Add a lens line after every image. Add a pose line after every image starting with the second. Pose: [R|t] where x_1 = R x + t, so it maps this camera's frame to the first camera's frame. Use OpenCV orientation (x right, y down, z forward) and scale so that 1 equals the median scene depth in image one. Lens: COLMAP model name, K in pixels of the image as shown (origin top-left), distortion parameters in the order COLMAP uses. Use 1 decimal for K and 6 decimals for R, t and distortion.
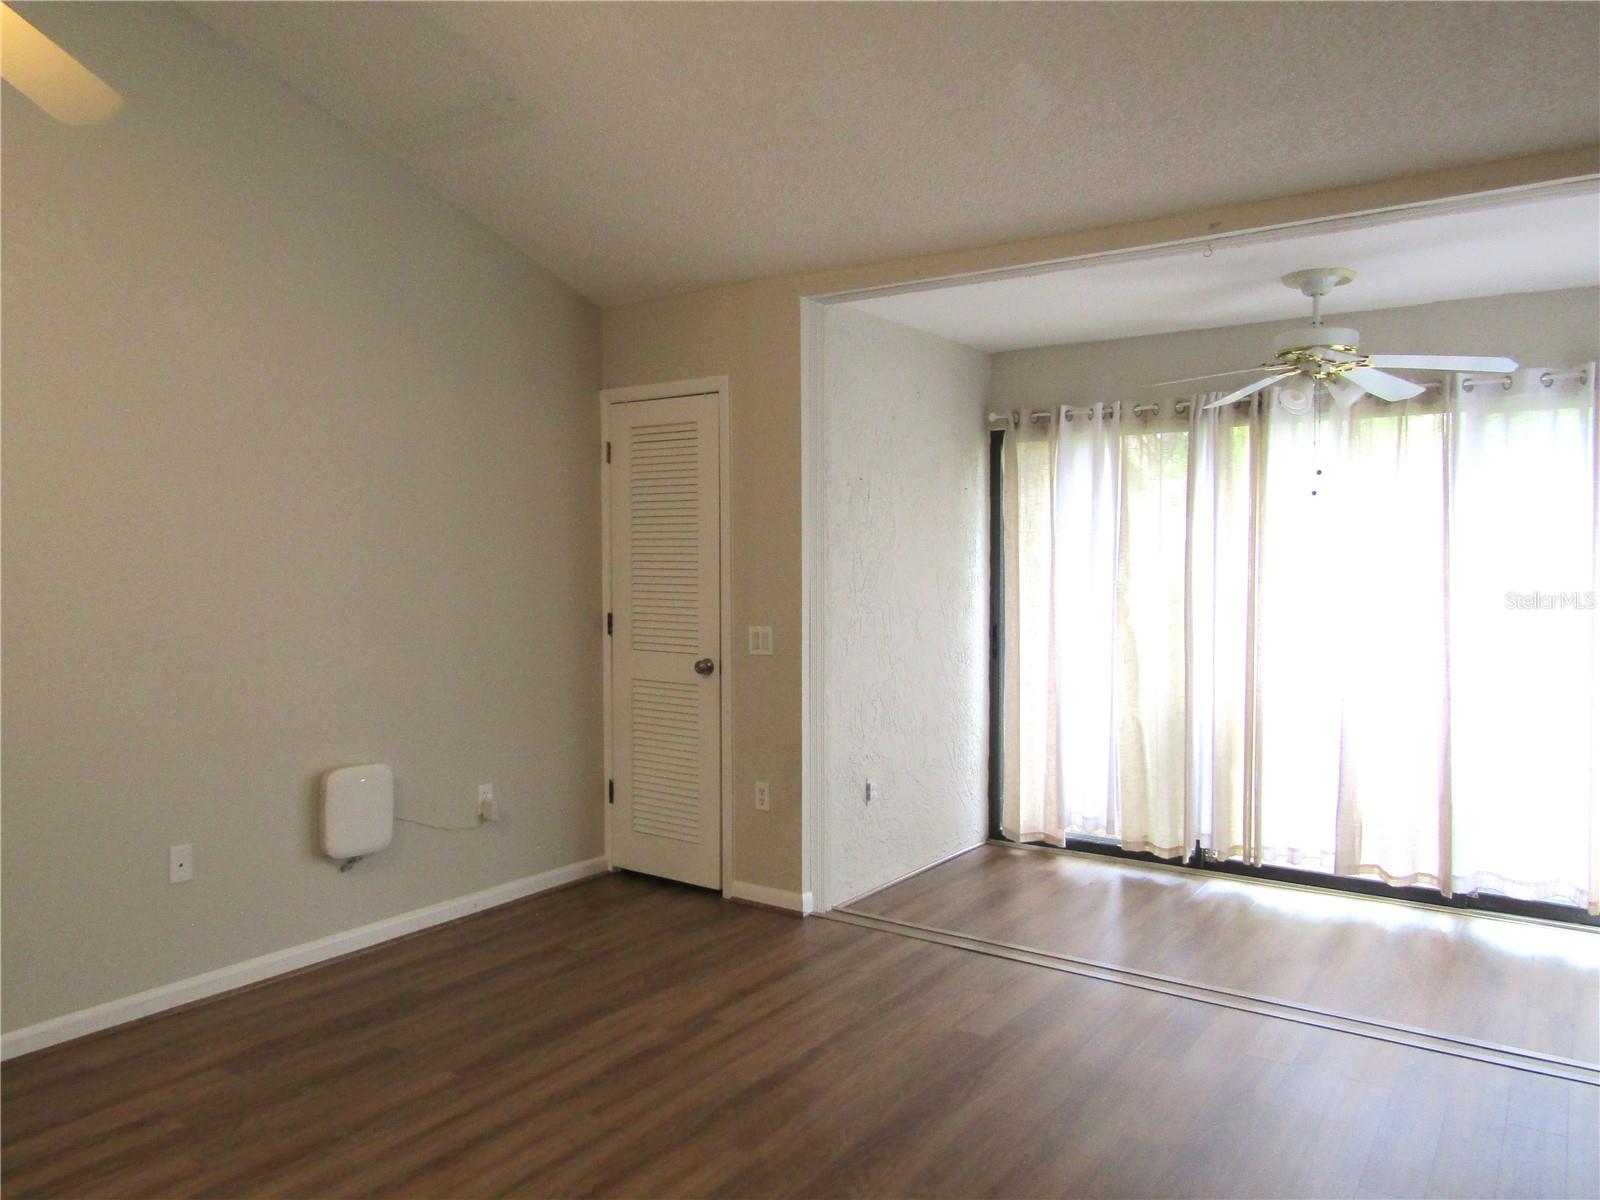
lens RADIAL K [[1160.3, 0, 800.0], [0, 1160.3, 600.0], [0, 0, 1]] dist [-0.008237, 0.002562]
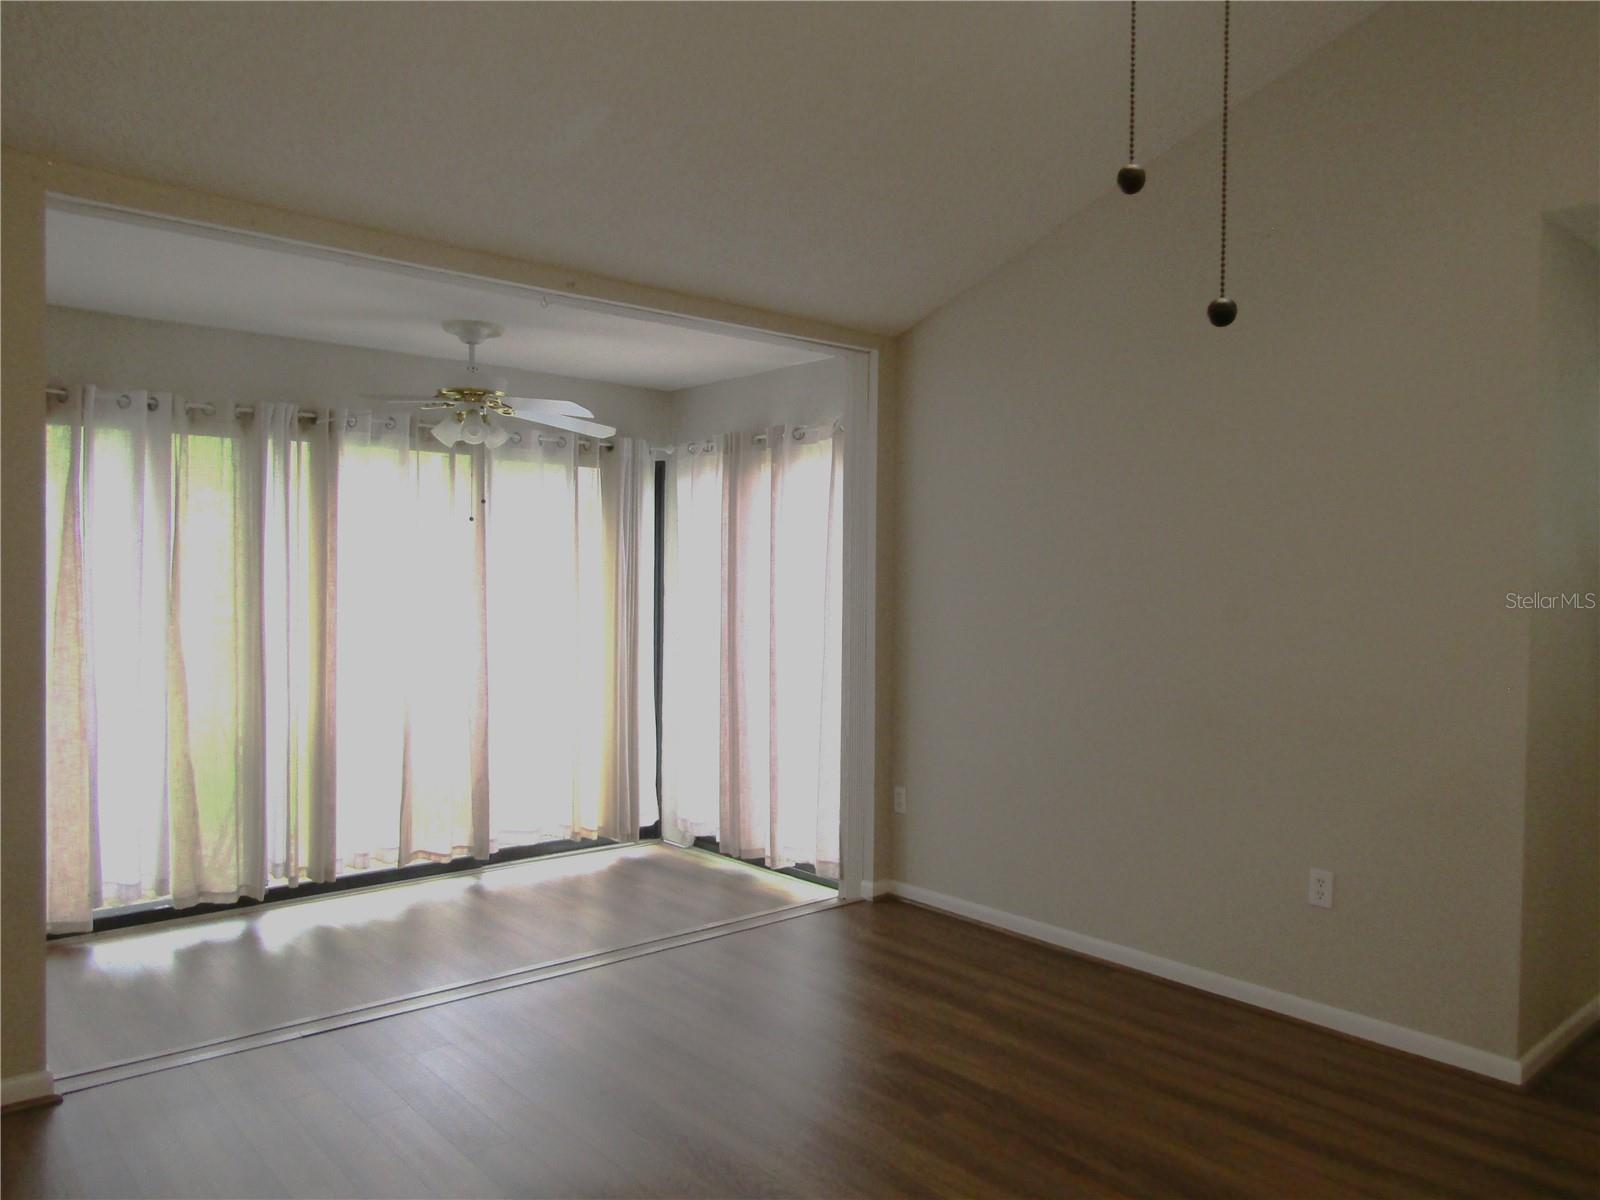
lens RADIAL K [[1160.3, 0, 800.0], [0, 1160.3, 600.0], [0, 0, 1]] dist [-0.008237, 0.002562]
pose [[0.241629, -0.015636, 0.970243, -0.486731], [0.023597, 0.999669, 0.010234, -0.015377], [-0.970082, 0.020422, 0.241918, 0.361183]]
